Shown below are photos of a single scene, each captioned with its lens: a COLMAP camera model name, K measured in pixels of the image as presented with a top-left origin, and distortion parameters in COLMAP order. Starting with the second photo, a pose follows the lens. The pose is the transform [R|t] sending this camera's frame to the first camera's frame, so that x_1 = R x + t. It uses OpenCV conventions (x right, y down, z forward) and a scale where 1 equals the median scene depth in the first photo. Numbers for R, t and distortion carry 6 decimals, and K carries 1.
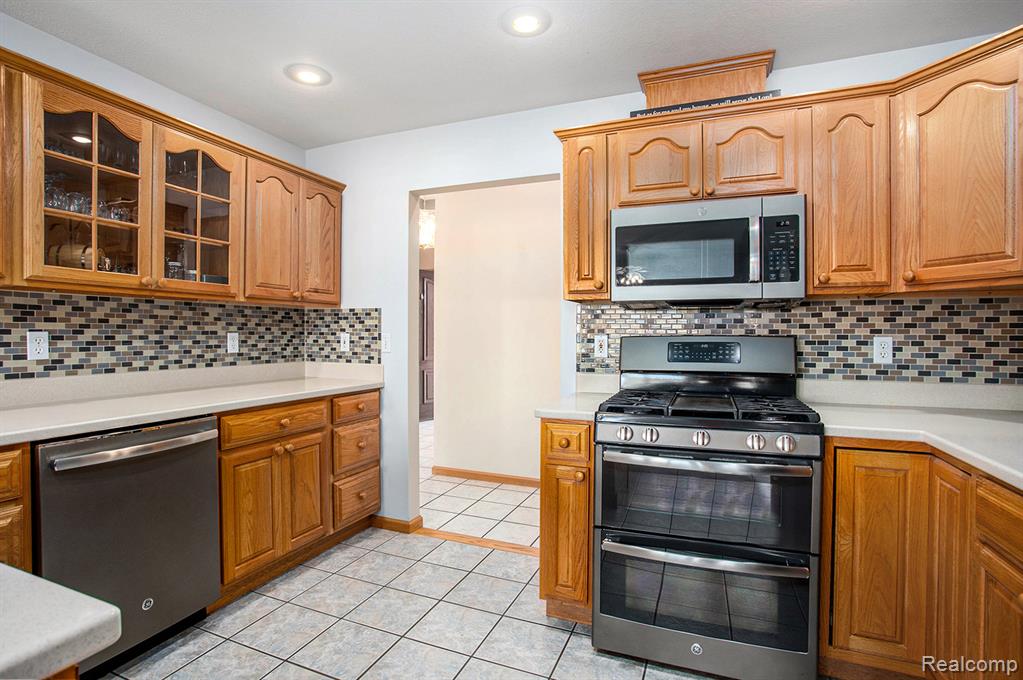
lens RADIAL K [[508.9, 0, 479.0], [0, 508.9, 333.0], [0, 0, 1]] dist [-0.034070, -0.002079]
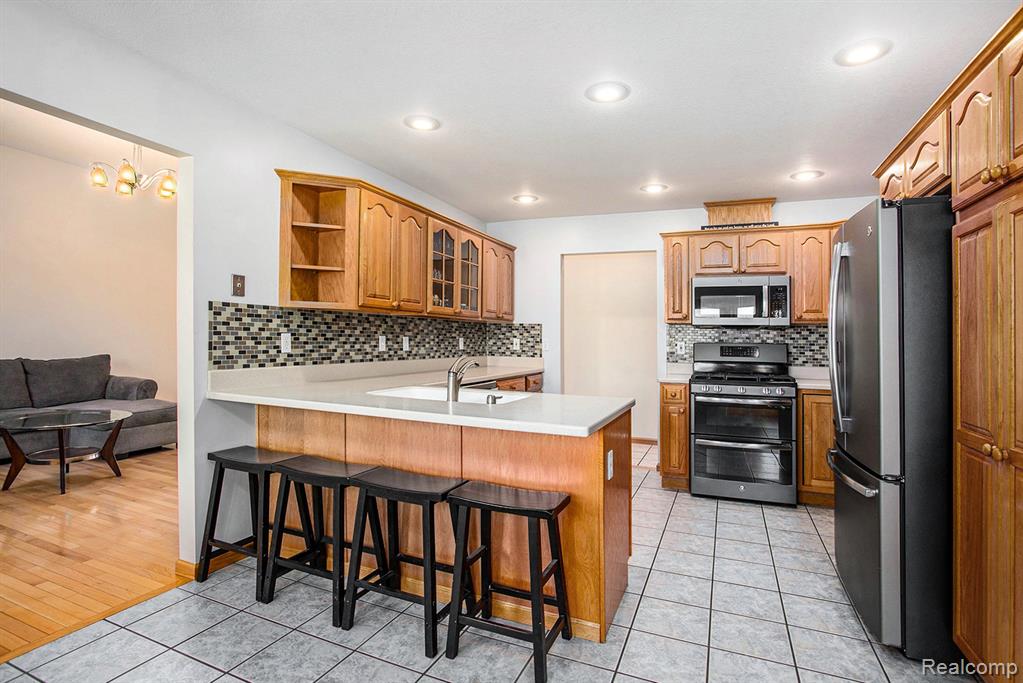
lens RADIAL K [[508.9, 0, 495.1], [0, 508.9, 312.4], [0, 0, 1]] dist [-0.034070, -0.002079]
pose [[0.999904, 0.013869, 0.000360, -0.490903], [-0.013833, 0.998614, -0.050774, -0.000246], [-0.001064, 0.050765, 0.998710, -0.926531]]
